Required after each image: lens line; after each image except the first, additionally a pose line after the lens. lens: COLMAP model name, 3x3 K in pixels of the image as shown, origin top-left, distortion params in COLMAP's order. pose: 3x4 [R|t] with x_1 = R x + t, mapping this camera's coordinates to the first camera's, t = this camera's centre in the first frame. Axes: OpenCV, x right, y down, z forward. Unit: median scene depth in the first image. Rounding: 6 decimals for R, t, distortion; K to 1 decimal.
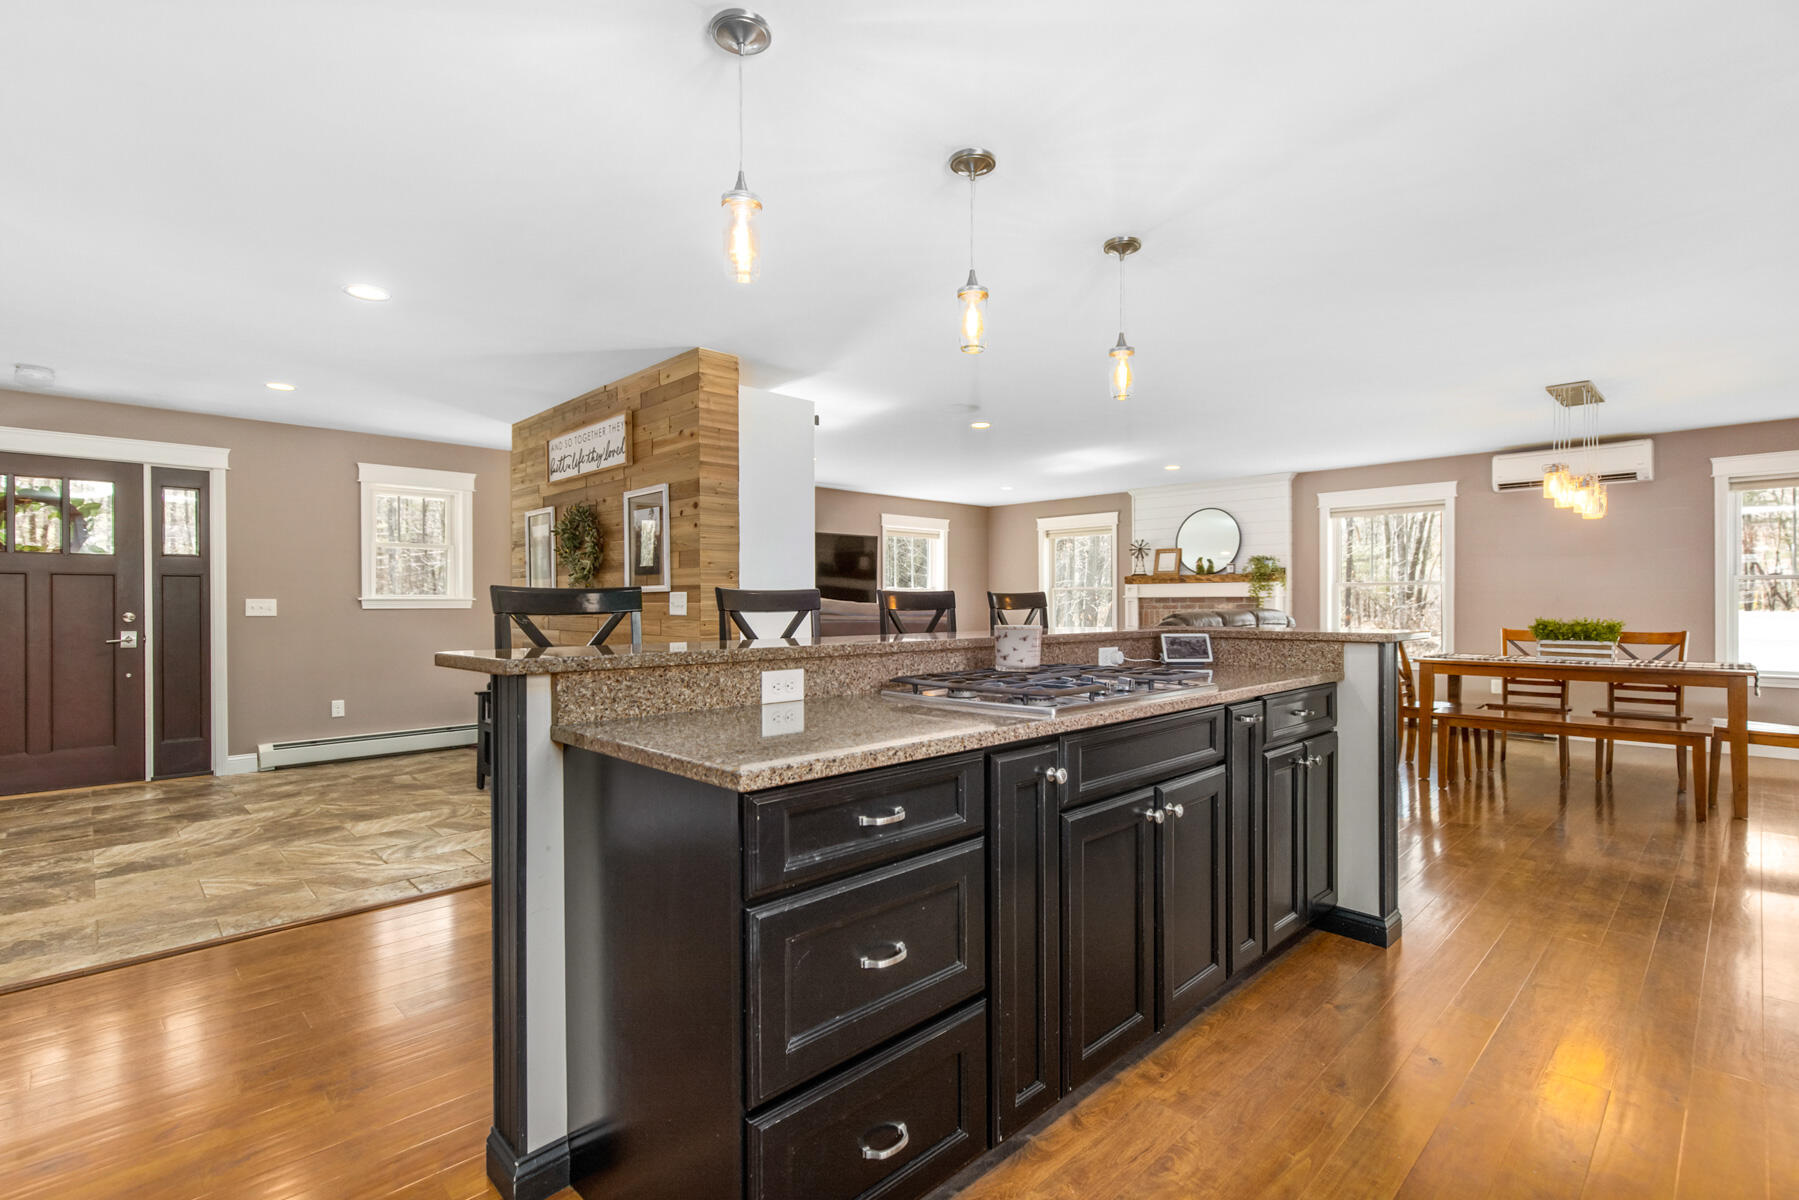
lens RADIAL K [[845.2, 0, 901.9], [0, 845.2, 605.9], [0, 0, 1]] dist [0.001657, 0.000176]
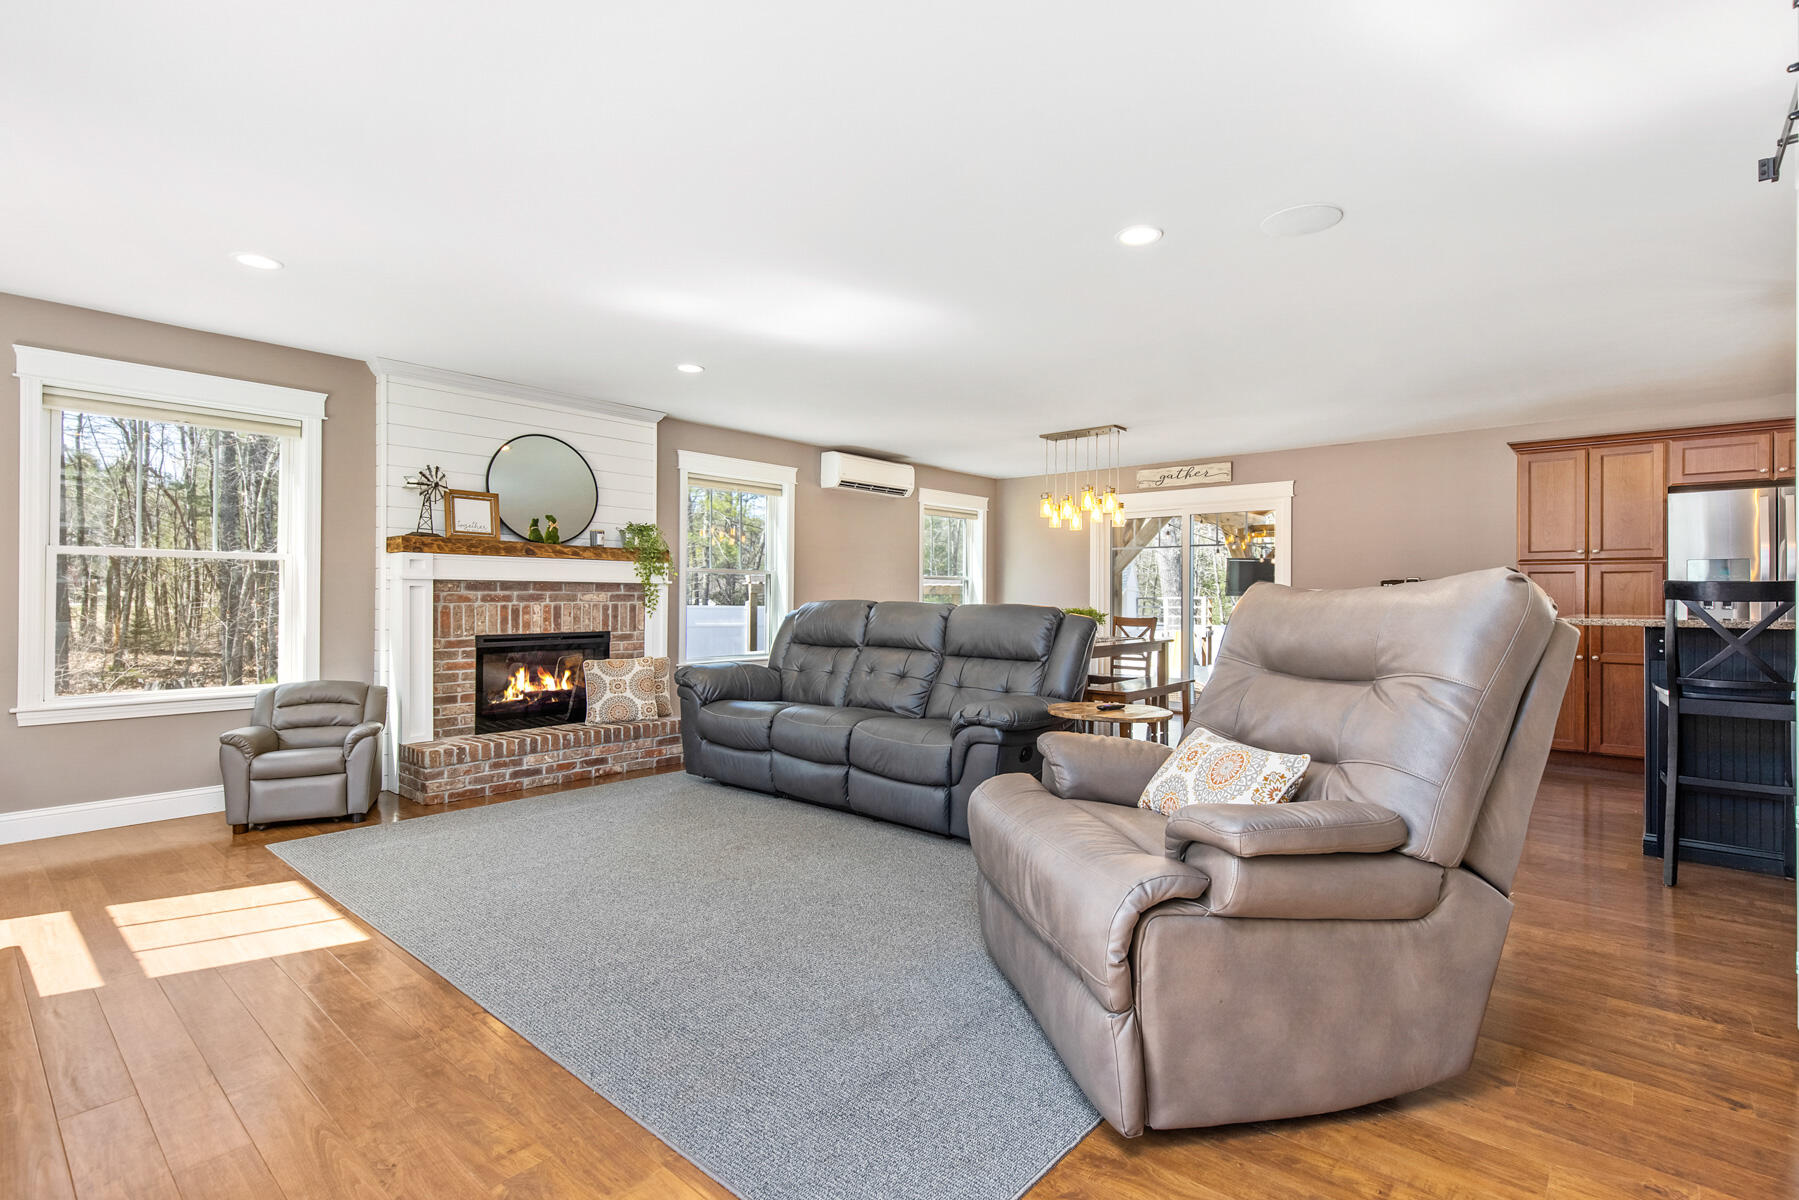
lens RADIAL K [[845.2, 0, 911.0], [0, 845.2, 600.7], [0, 0, 1]] dist [0.001657, 0.000176]
pose [[-0.078887, -0.003046, 0.996879, -0.254746], [-0.004580, 0.999986, 0.002693, 0.000480], [-0.996873, -0.004353, -0.078900, 0.755987]]
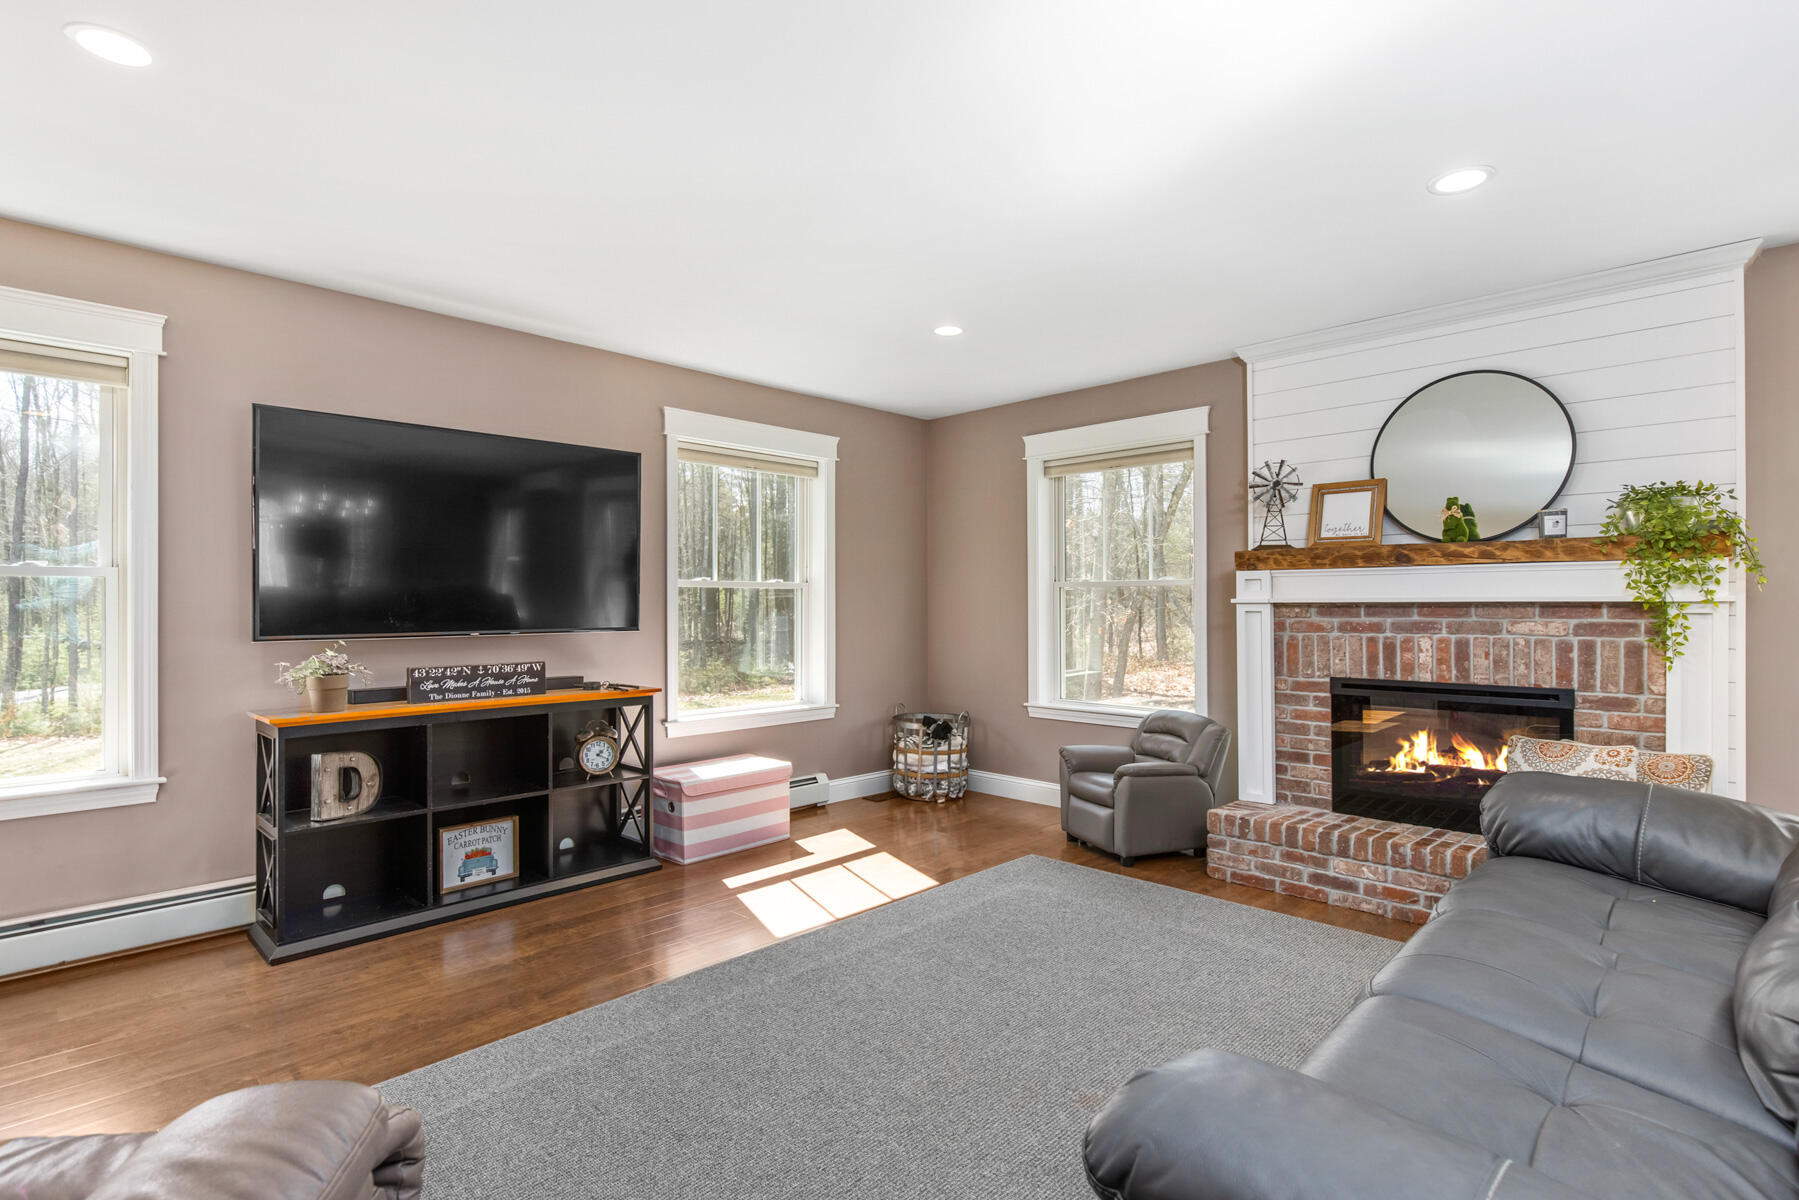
lens RADIAL K [[877.0, 0, 904.5], [0, 877.0, 602.1], [0, 0, 1]] dist [0.005235, 0.001020]
pose [[0.999733, -0.001662, 0.023028, 0.091827], [0.001755, 0.999990, -0.004028, -0.008662], [-0.023022, 0.004068, 0.999727, 0.581185]]
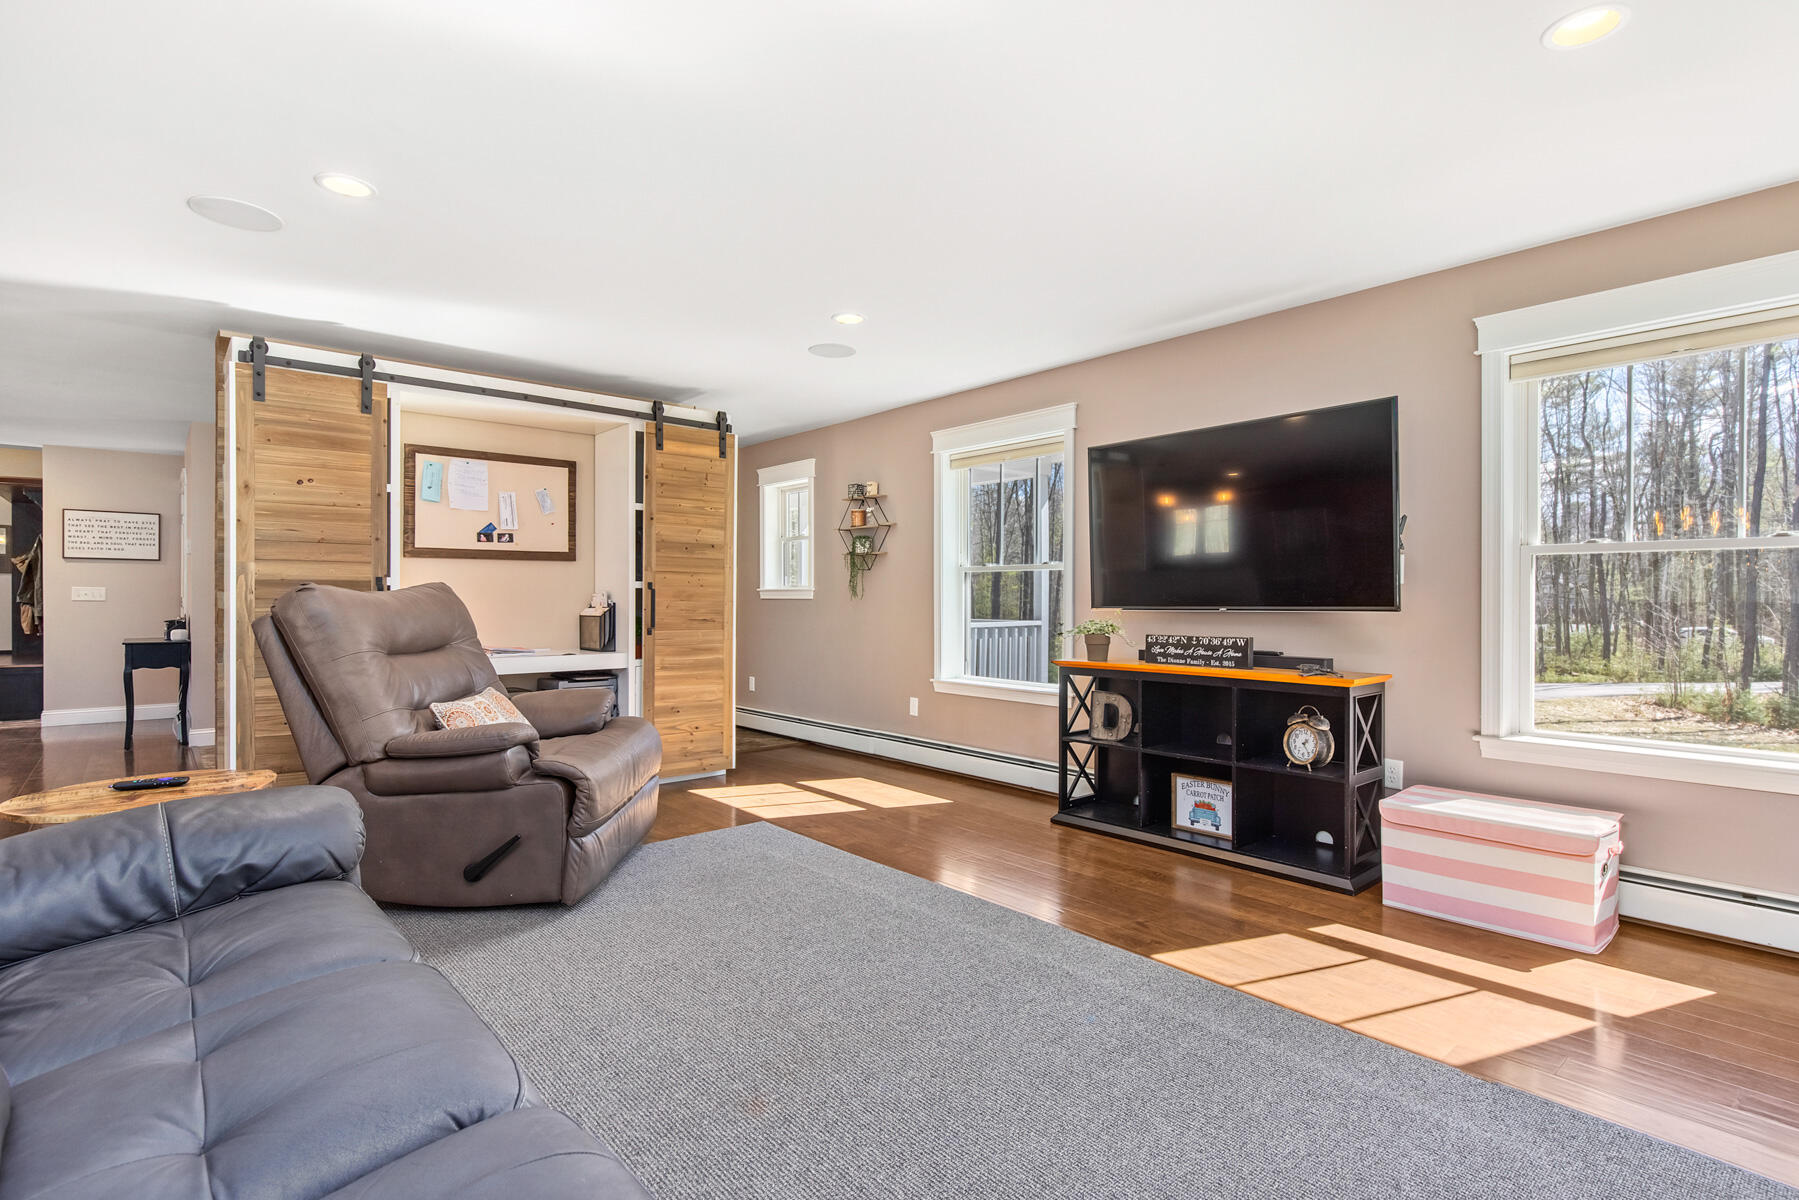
lens RADIAL K [[877.0, 0, 895.9], [0, 877.0, 590.6], [0, 0, 1]] dist [0.005235, 0.001020]
pose [[-0.055874, 0.001038, -0.998437, 0.352038], [0.006260, 0.999980, 0.000689, -0.006542], [0.998418, -0.006211, -0.055880, 0.847155]]
